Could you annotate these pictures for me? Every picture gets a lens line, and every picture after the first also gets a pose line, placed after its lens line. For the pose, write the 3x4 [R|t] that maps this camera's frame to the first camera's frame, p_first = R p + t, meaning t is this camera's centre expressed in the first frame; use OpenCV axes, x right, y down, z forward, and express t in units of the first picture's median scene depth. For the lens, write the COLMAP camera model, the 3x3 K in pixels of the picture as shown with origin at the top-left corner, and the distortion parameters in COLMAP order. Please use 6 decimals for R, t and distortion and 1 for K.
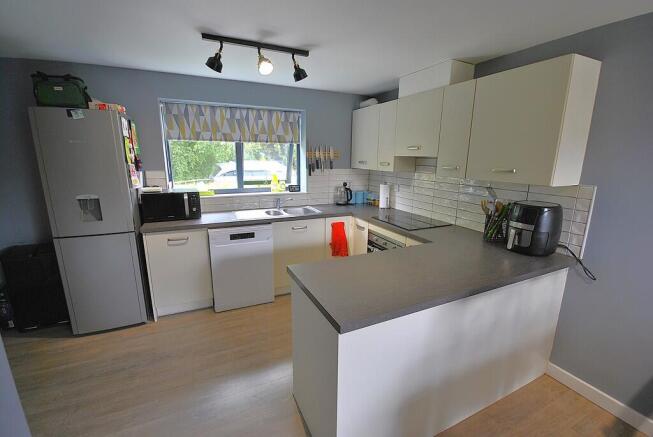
lens RADIAL K [[289.4, 0, 328.8], [0, 289.4, 220.4], [0, 0, 1]] dist [0.006837, -0.005134]
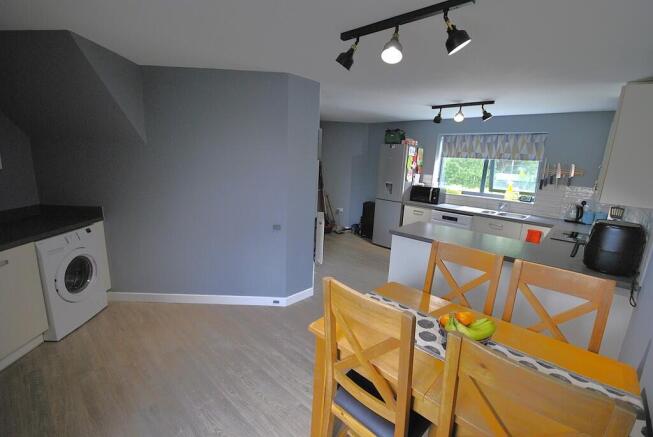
lens RADIAL K [[289.4, 0, 326.1], [0, 289.4, 216.6], [0, 0, 1]] dist [0.006837, -0.005134]
pose [[0.369988, 0.192380, -0.908900, 0.738119], [-0.251887, 0.962453, 0.101179, 0.046548], [0.894238, 0.191505, 0.404554, -0.193621]]
